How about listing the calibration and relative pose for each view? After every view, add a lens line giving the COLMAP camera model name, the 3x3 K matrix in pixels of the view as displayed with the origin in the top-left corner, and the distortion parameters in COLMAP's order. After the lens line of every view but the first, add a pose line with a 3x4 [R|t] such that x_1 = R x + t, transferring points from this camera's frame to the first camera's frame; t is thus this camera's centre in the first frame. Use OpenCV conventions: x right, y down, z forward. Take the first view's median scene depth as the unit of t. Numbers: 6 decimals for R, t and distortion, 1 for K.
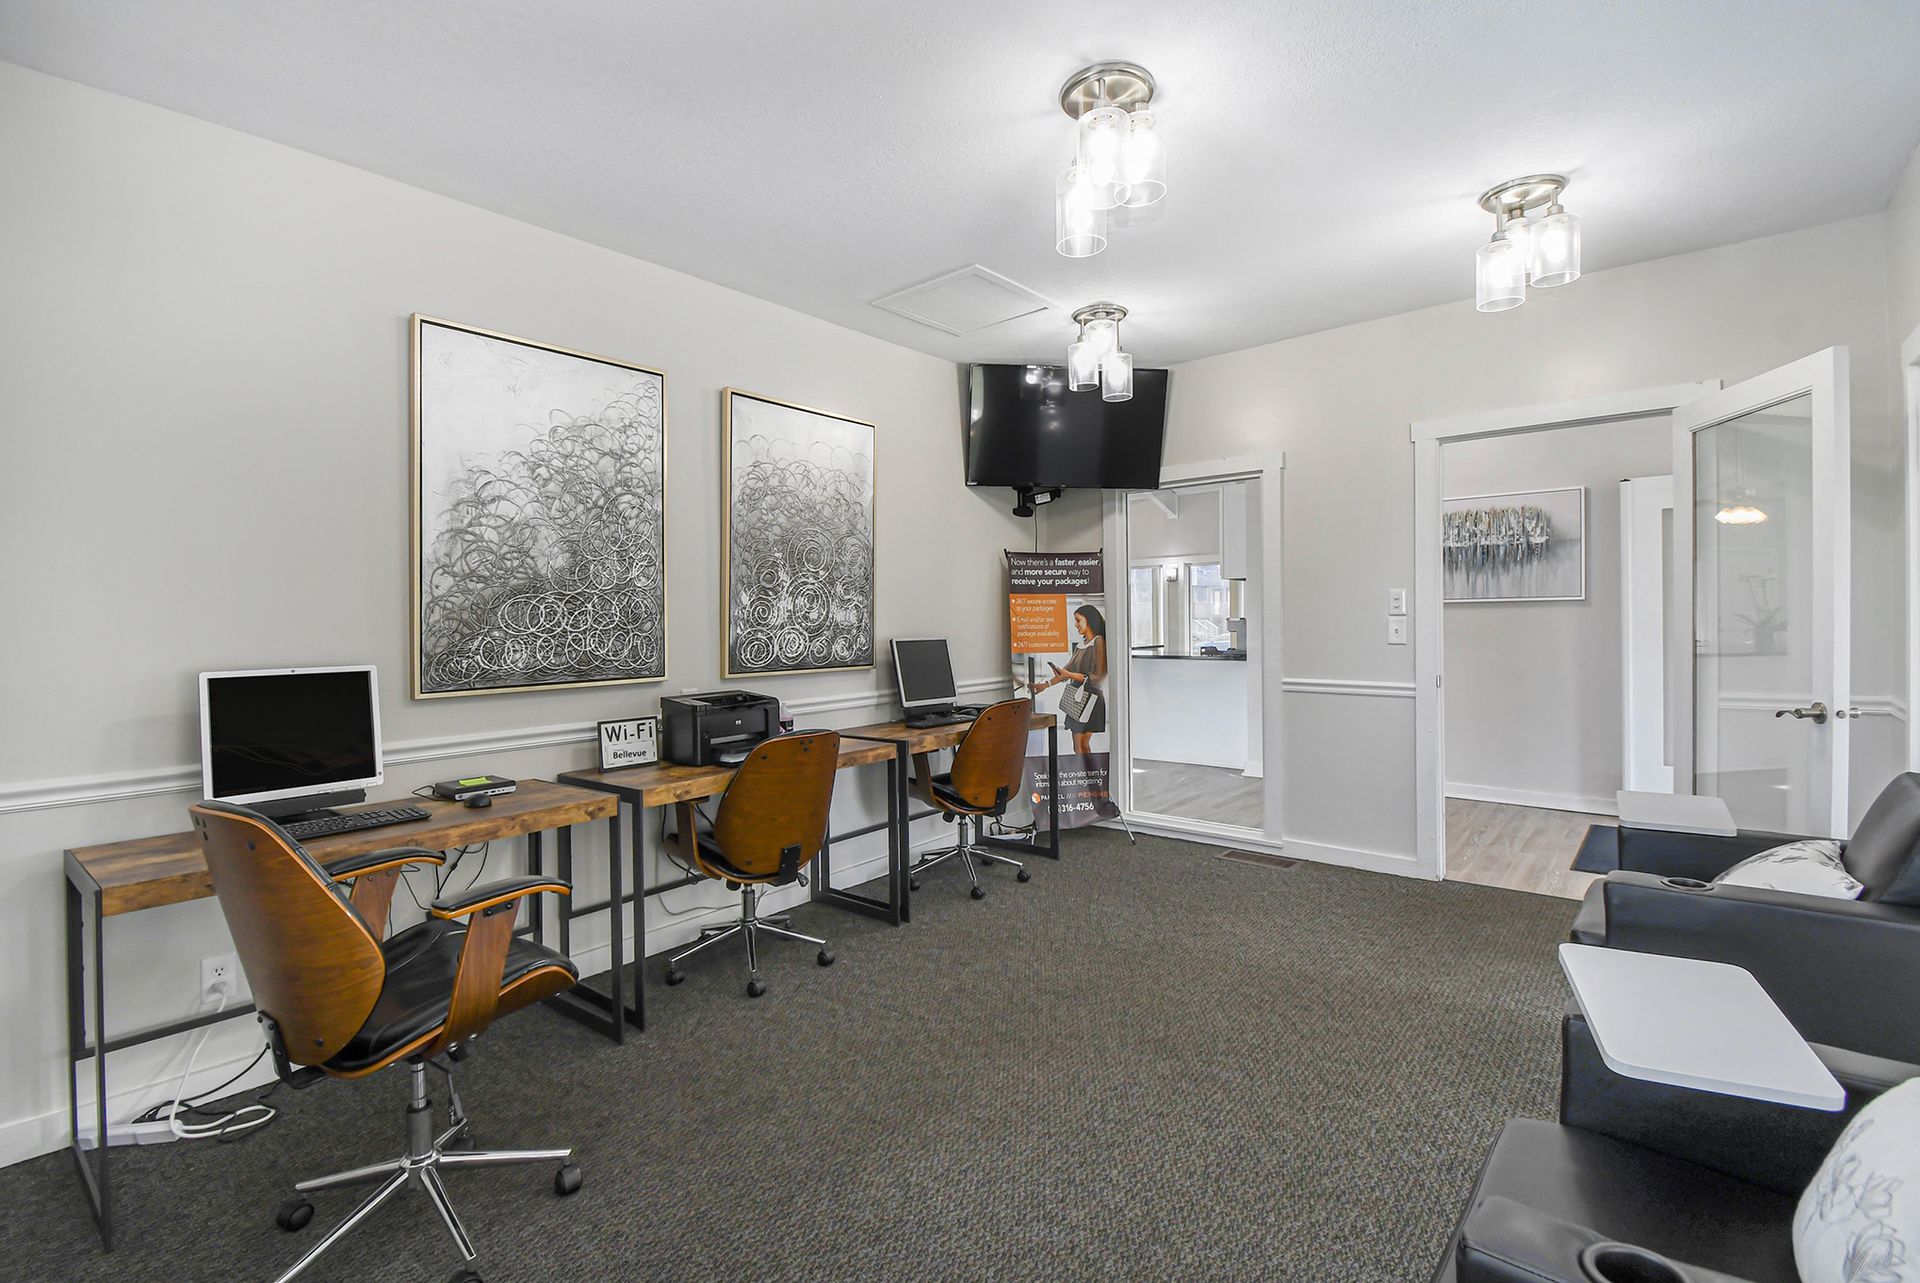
lens RADIAL K [[812.1, 0, 962.3], [0, 812.1, 630.1], [0, 0, 1]] dist [0.002762, 0.000120]
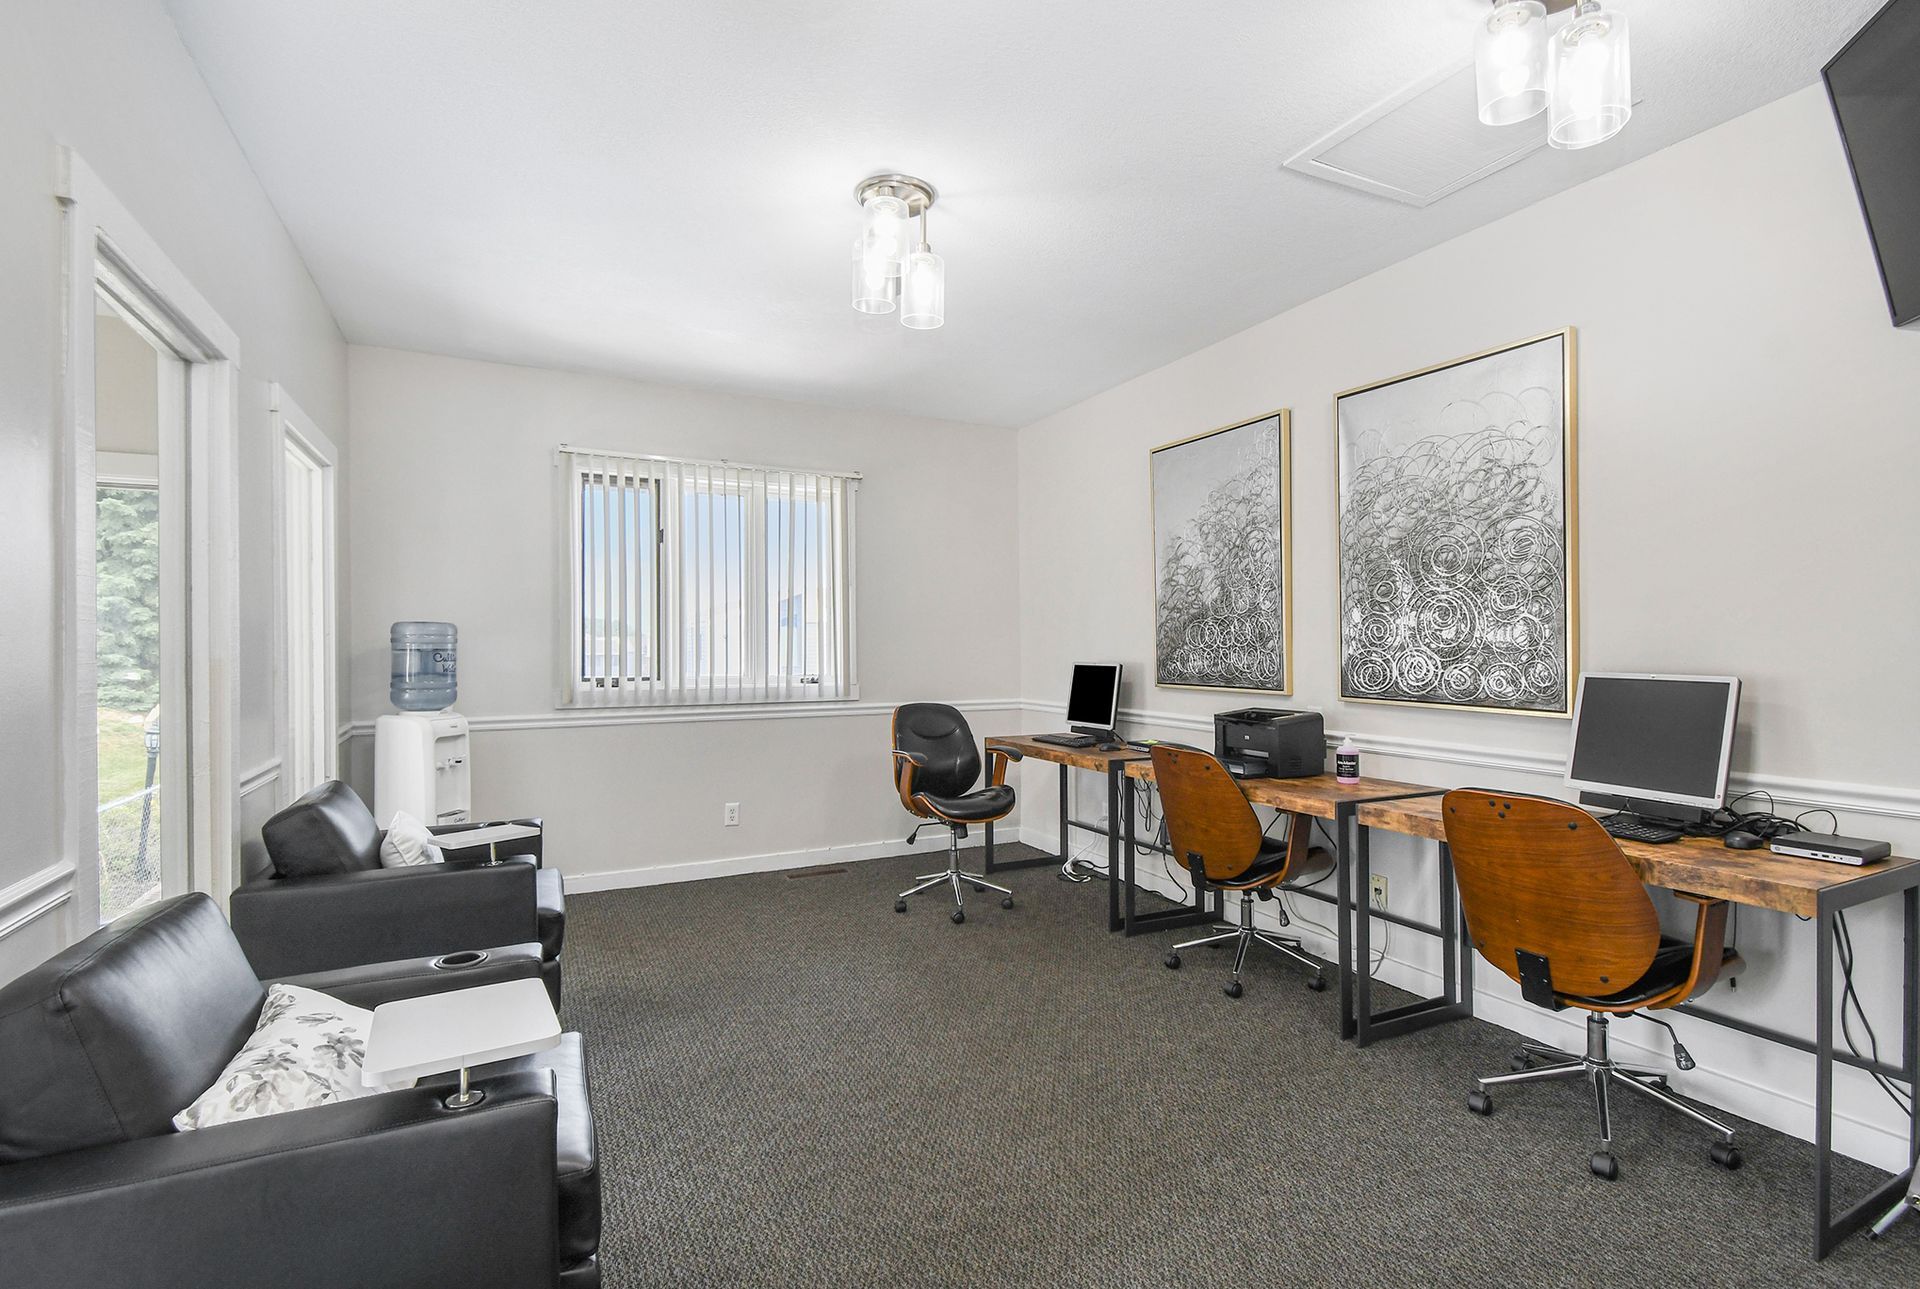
lens RADIAL K [[877.8, 0, 961.5], [0, 877.8, 640.3], [0, 0, 1]] dist [-0.000087, -0.000080]
pose [[-0.371830, 0.015300, -0.928175, 0.810912], [-0.002933, 0.999840, 0.017656, -0.027441], [0.928296, 0.009287, -0.371726, 0.955057]]
